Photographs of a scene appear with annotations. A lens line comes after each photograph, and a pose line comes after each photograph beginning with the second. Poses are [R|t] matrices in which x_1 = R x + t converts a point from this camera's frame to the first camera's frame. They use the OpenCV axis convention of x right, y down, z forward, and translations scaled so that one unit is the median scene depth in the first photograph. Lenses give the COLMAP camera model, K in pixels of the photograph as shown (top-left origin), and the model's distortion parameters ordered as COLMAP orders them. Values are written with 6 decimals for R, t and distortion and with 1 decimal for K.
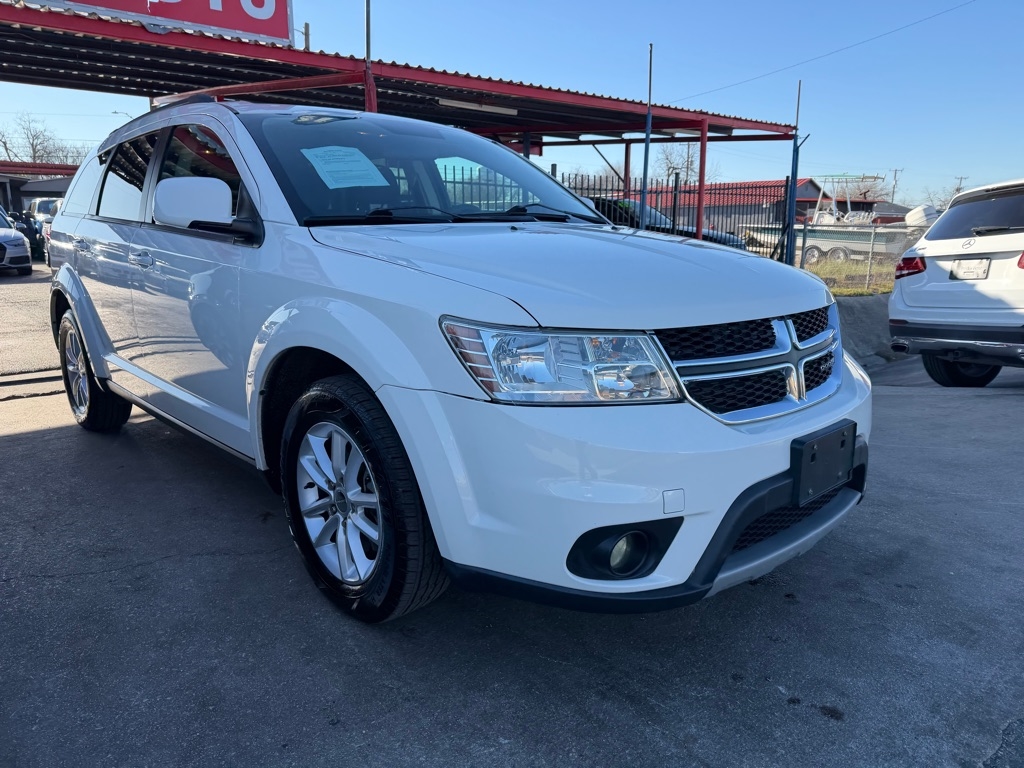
lens RADIAL K [[727.0, 0, 508.2], [0, 727.0, 373.4], [0, 0, 1]] dist [0.045002, -0.057870]
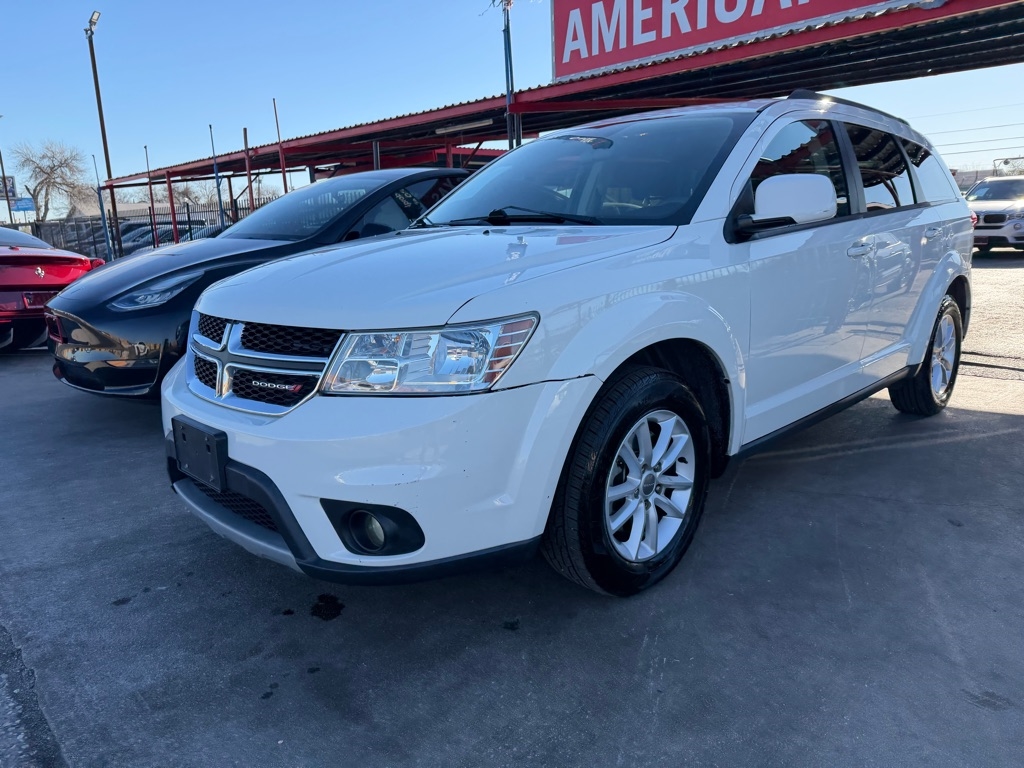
lens RADIAL K [[727.0, 0, 508.2], [0, 727.0, 373.4], [0, 0, 1]] dist [0.045002, -0.057870]
pose [[0.026914, 0.203260, -0.978755, 1.183522], [-0.170695, 0.965664, 0.195848, -0.229534], [0.984956, 0.161798, 0.060686, 1.081067]]
